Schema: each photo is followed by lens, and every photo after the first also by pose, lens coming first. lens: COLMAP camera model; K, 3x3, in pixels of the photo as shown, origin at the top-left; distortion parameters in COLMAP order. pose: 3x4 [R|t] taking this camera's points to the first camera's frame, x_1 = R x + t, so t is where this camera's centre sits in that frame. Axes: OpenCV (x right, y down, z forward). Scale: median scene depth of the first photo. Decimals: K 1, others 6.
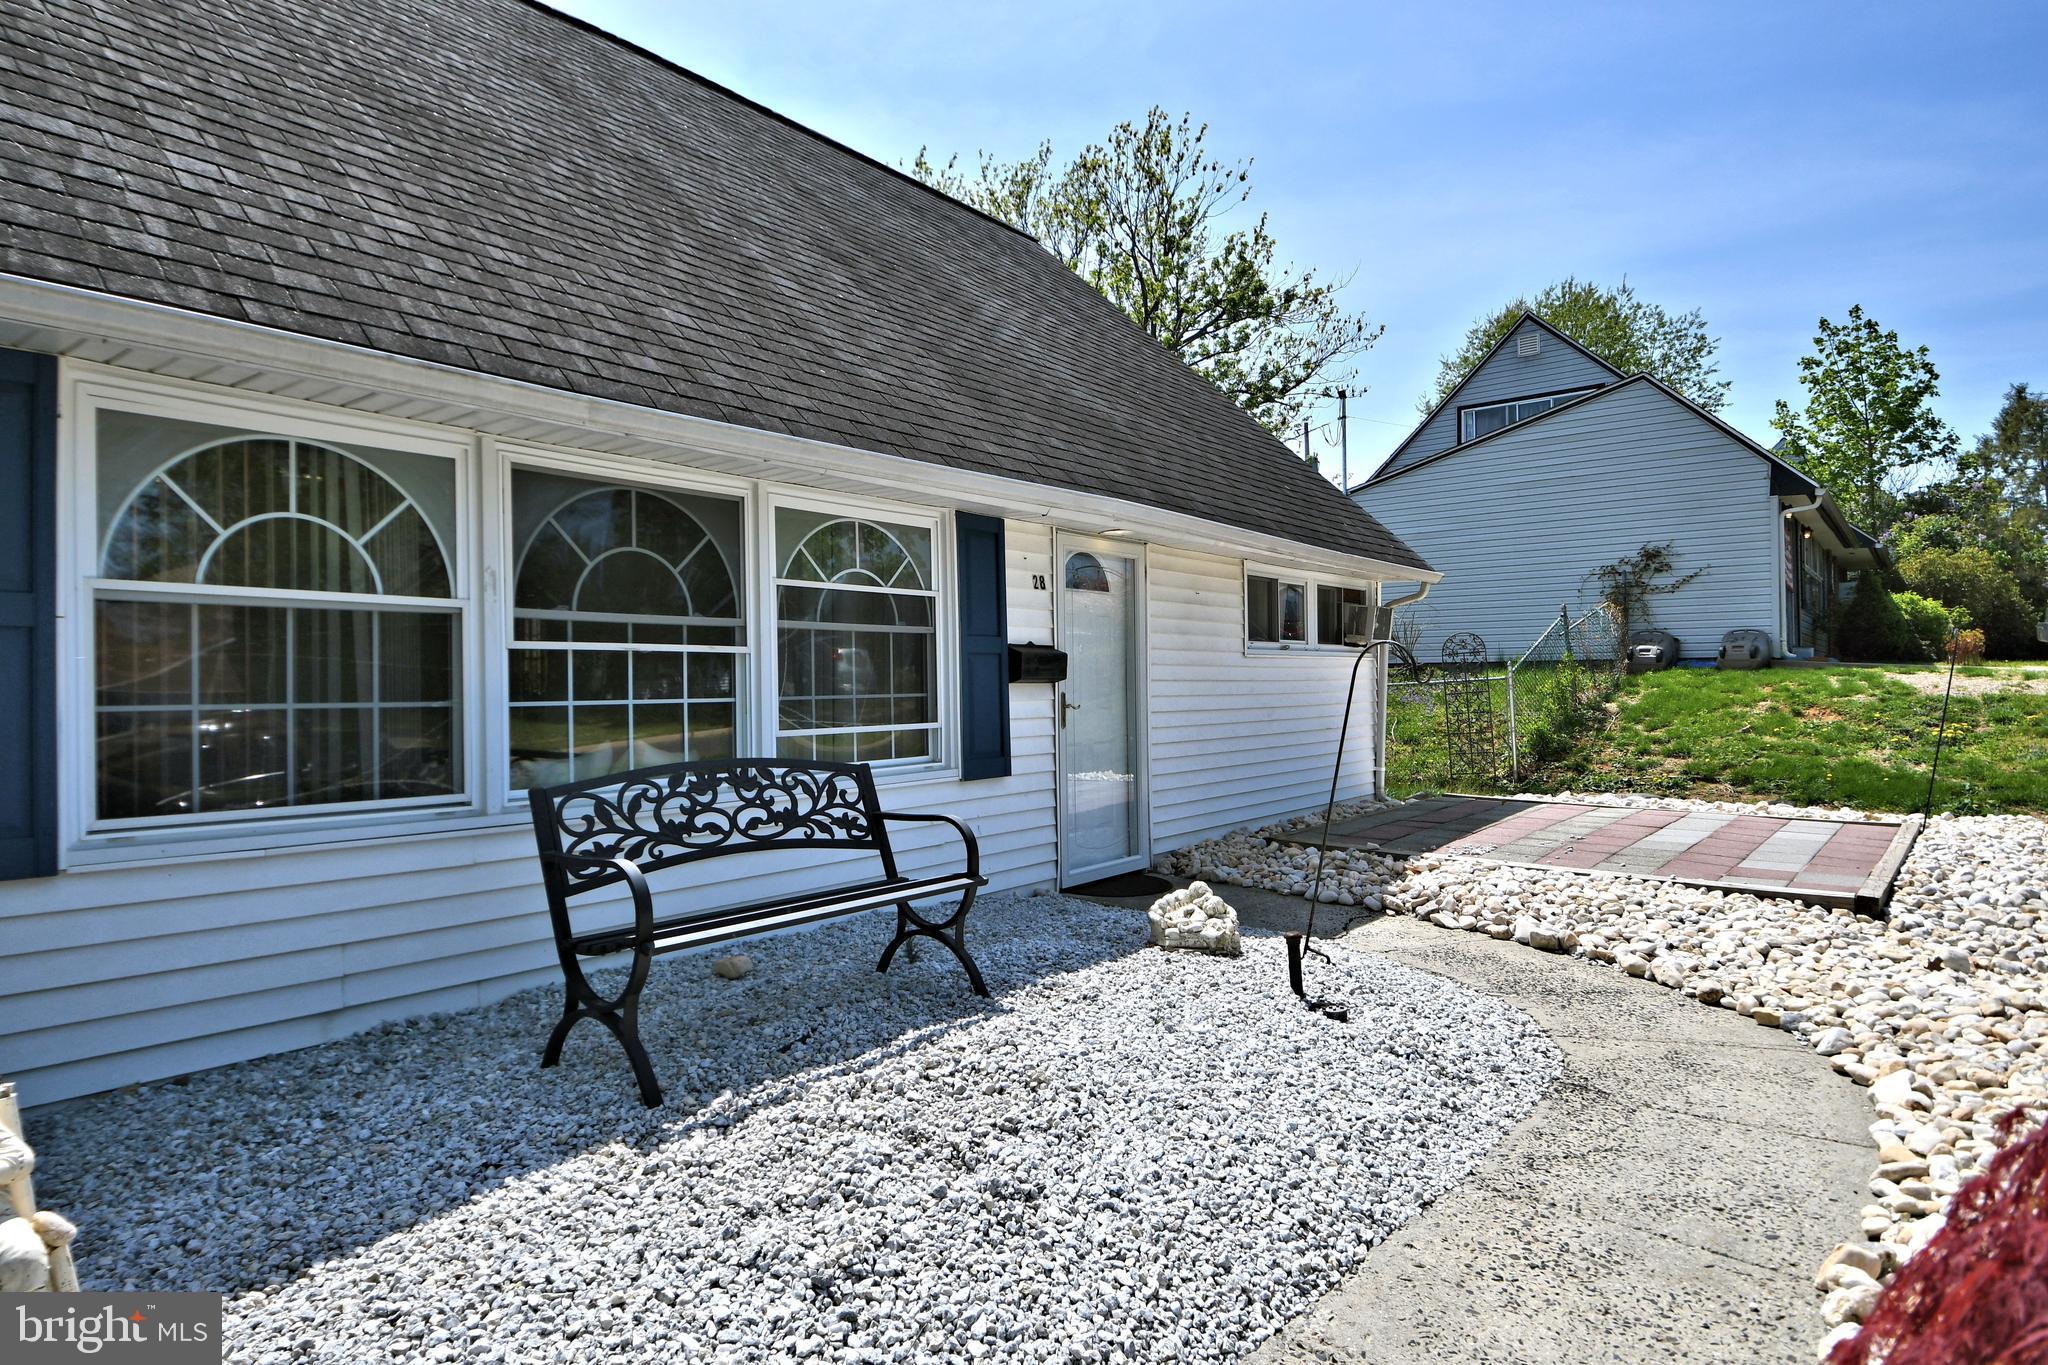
lens RADIAL K [[1131.2, 0, 1024.0], [0, 1131.2, 682.5], [0, 0, 1]] dist [0.008839, 0.000487]
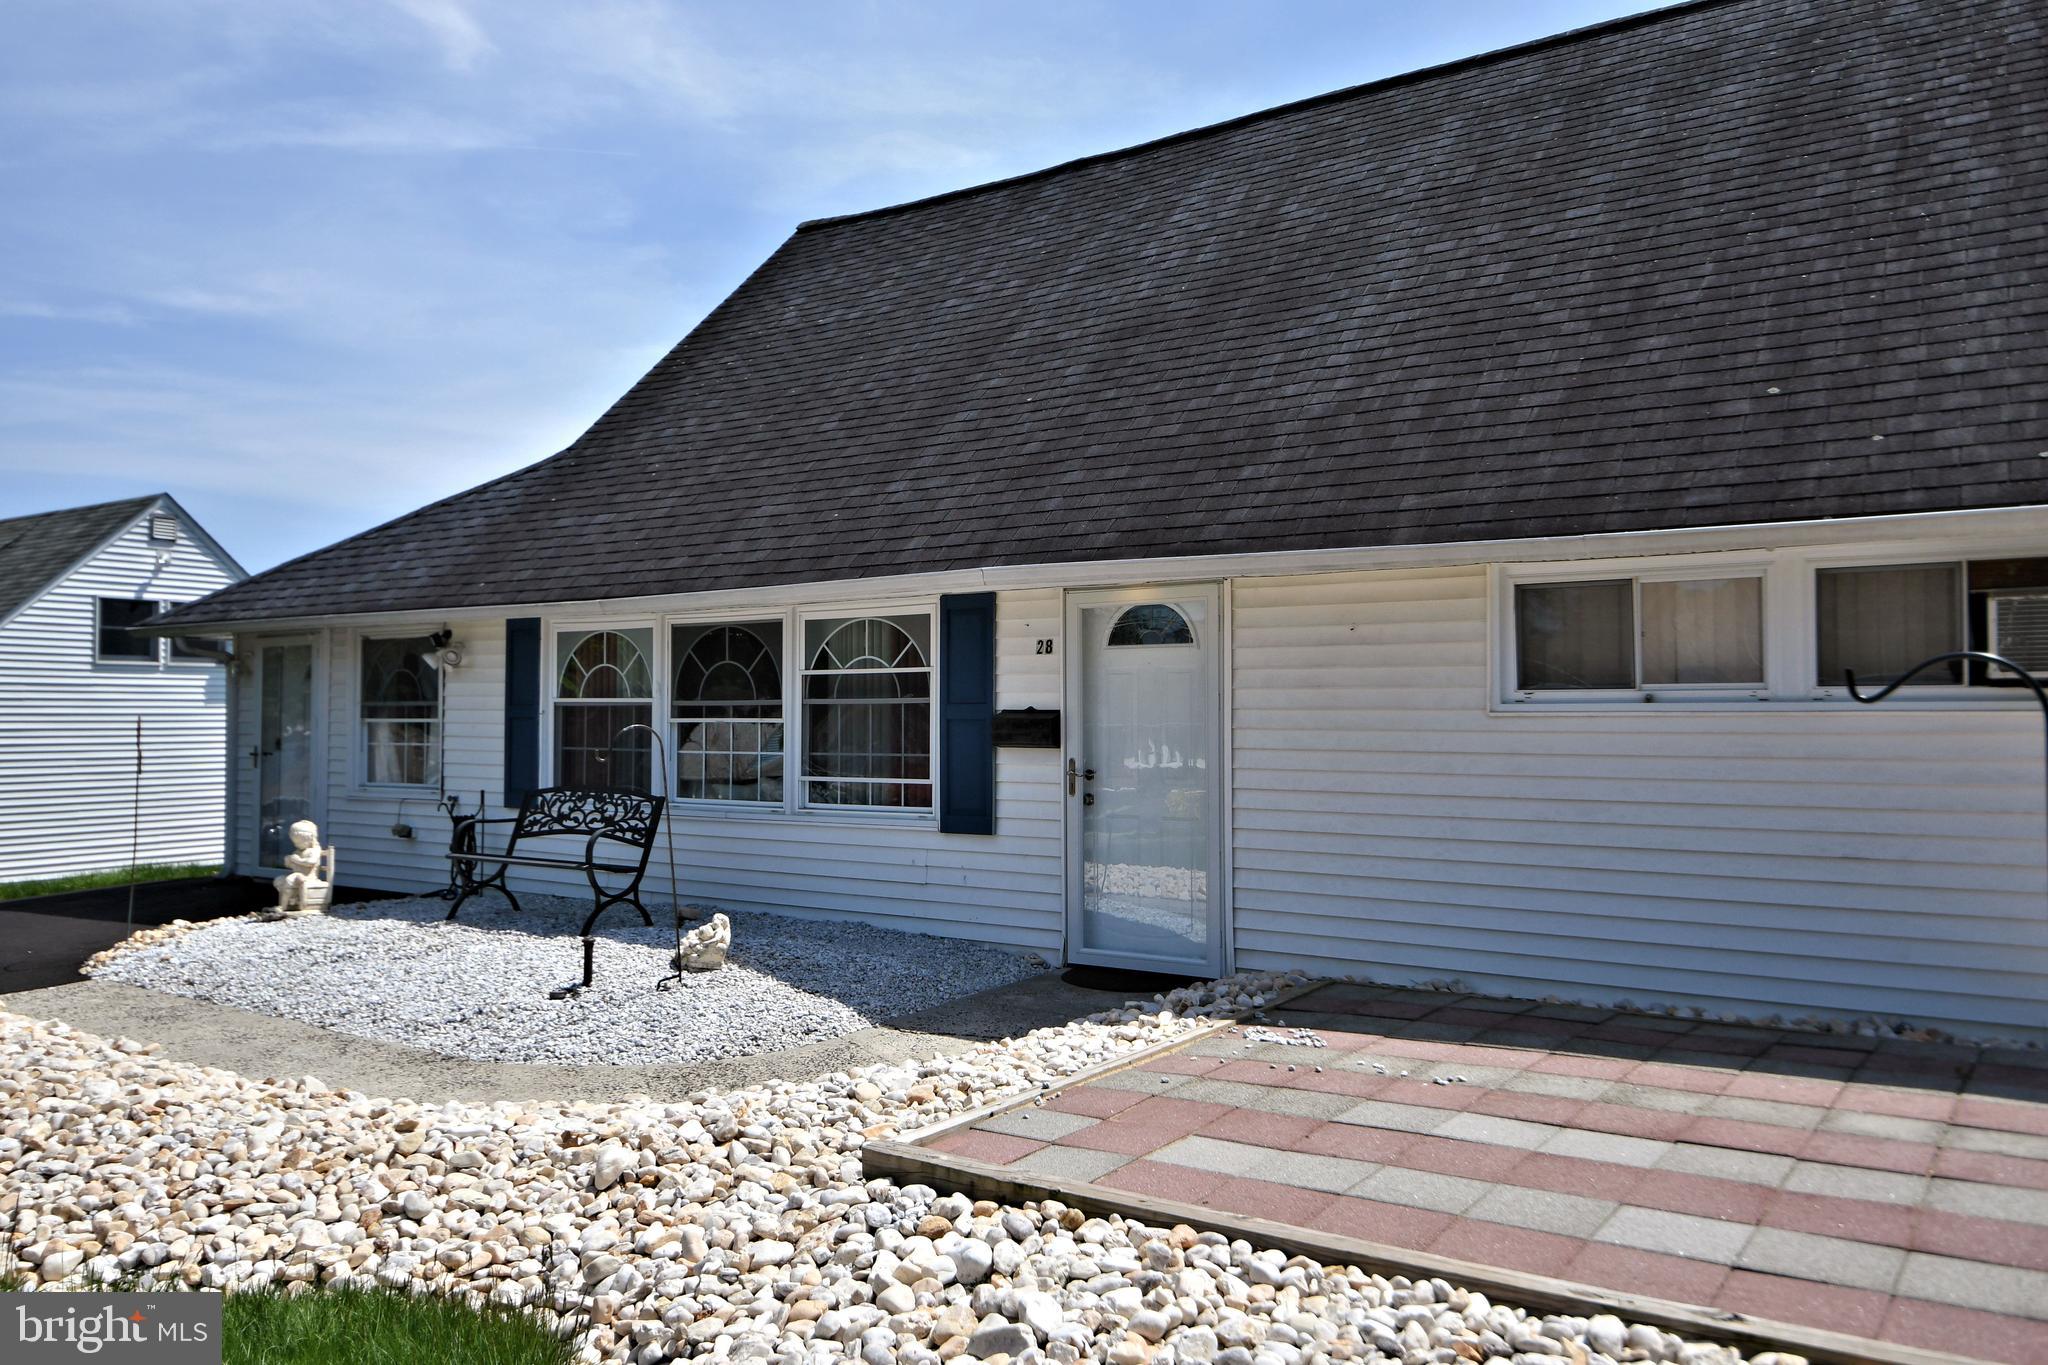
lens RADIAL K [[1515.7, 0, 1024.0], [0, 1515.7, 682.5], [0, 0, 1]] dist [0.048509, -0.062032]
pose [[0.084522, -0.006405, -0.996401, 1.245707], [0.004609, 0.999971, -0.006037, -0.045791], [0.996411, -0.004083, 0.084549, 0.801595]]
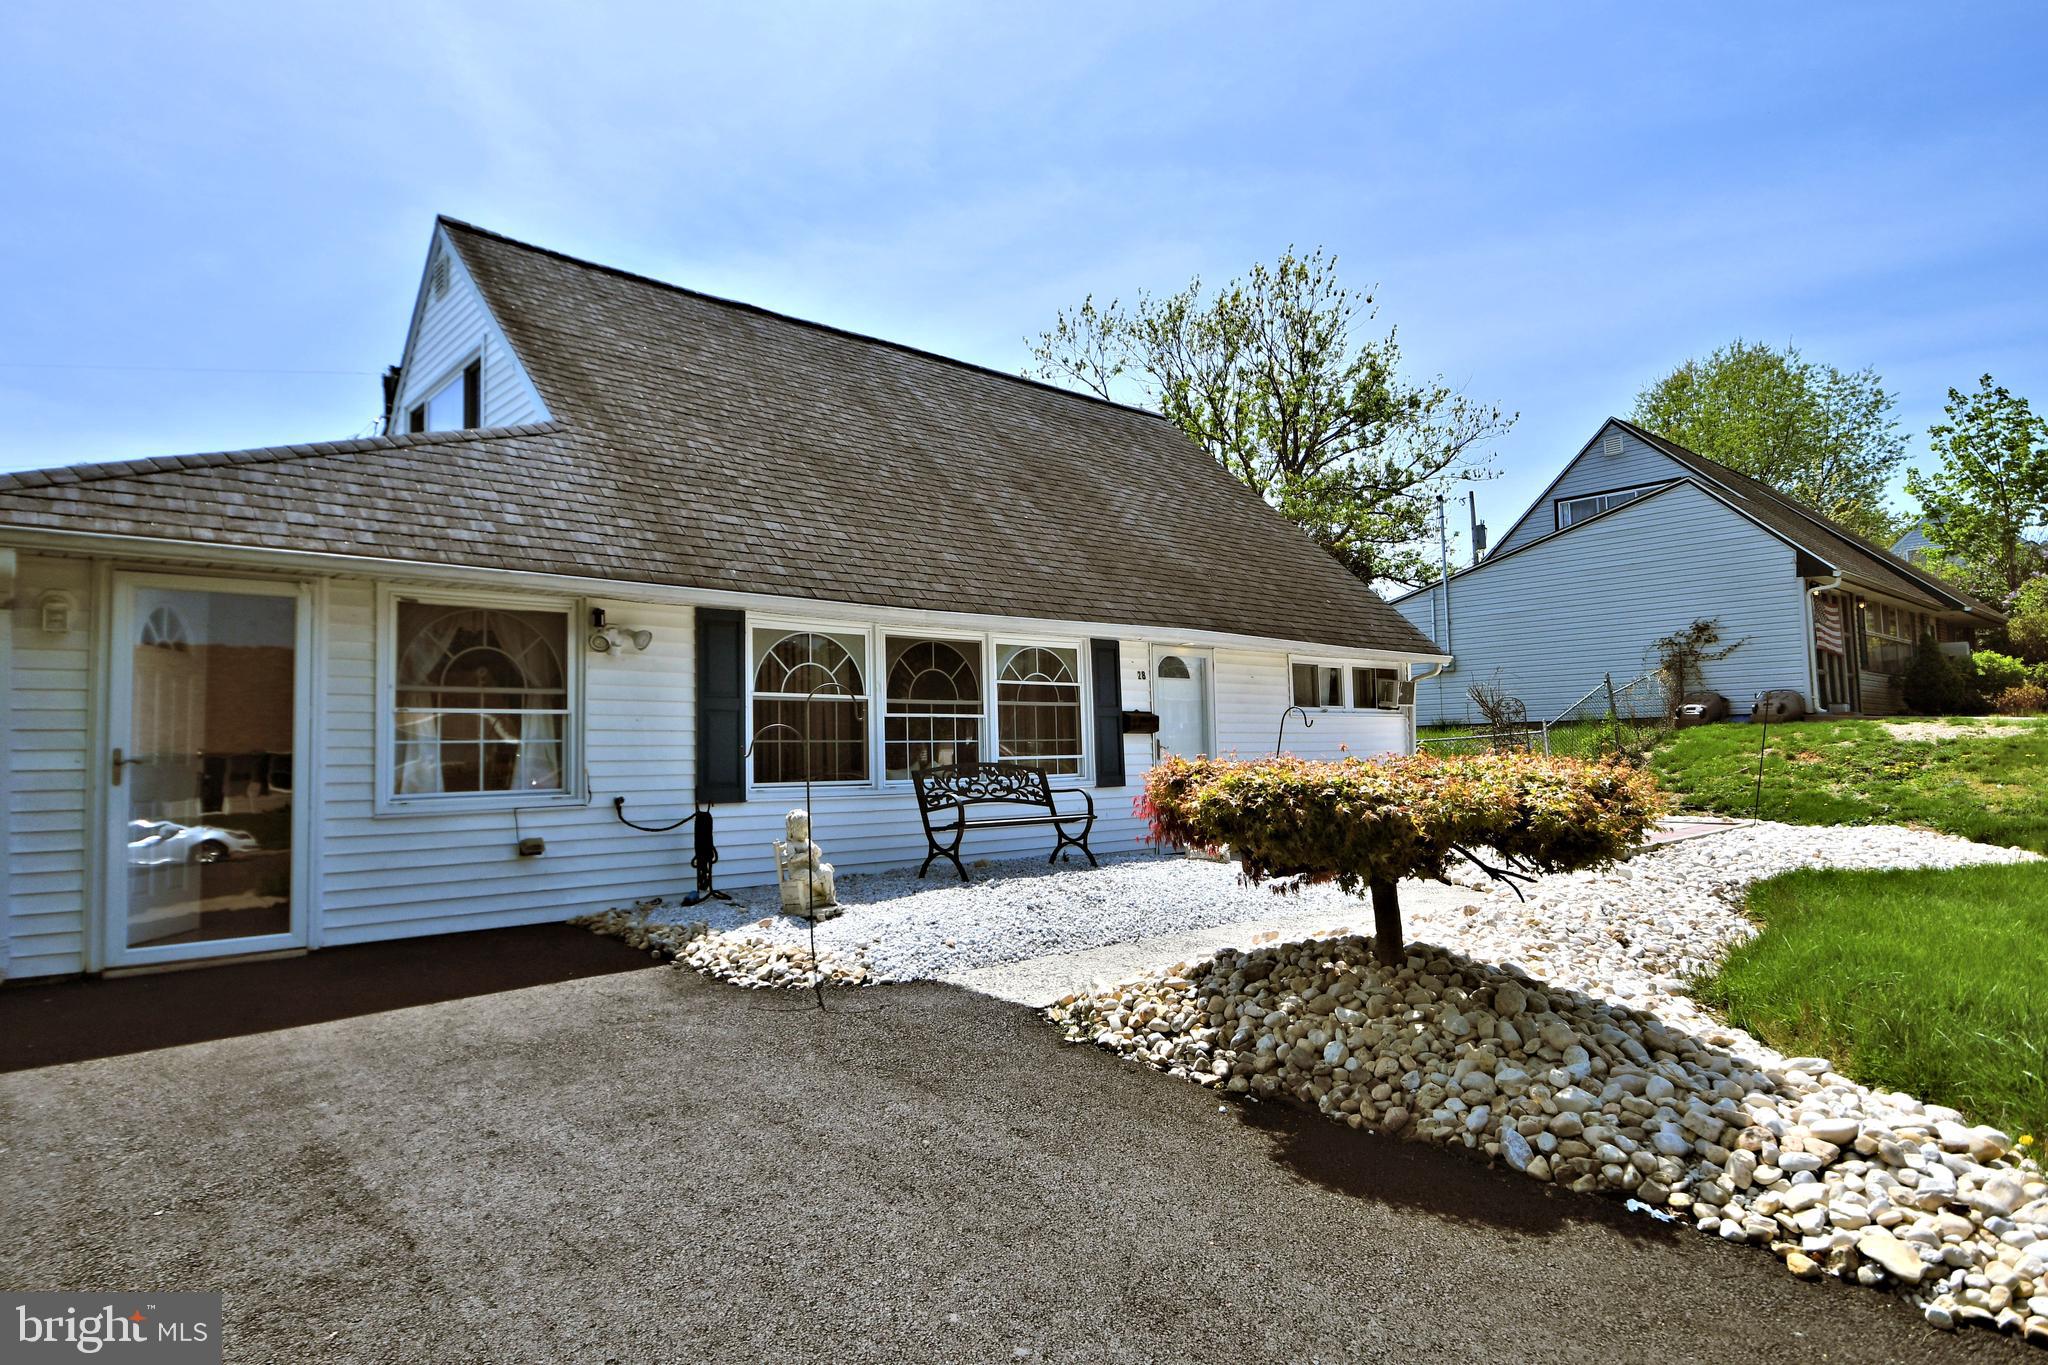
lens RADIAL K [[1131.2, 0, 1024.0], [0, 1131.2, 682.5], [0, 0, 1]] dist [0.008839, 0.000487]
pose [[0.987120, -0.022027, -0.158457, 0.101731], [0.011997, 0.997879, -0.063977, 0.028494], [0.159530, 0.061252, 0.985291, -0.680239]]
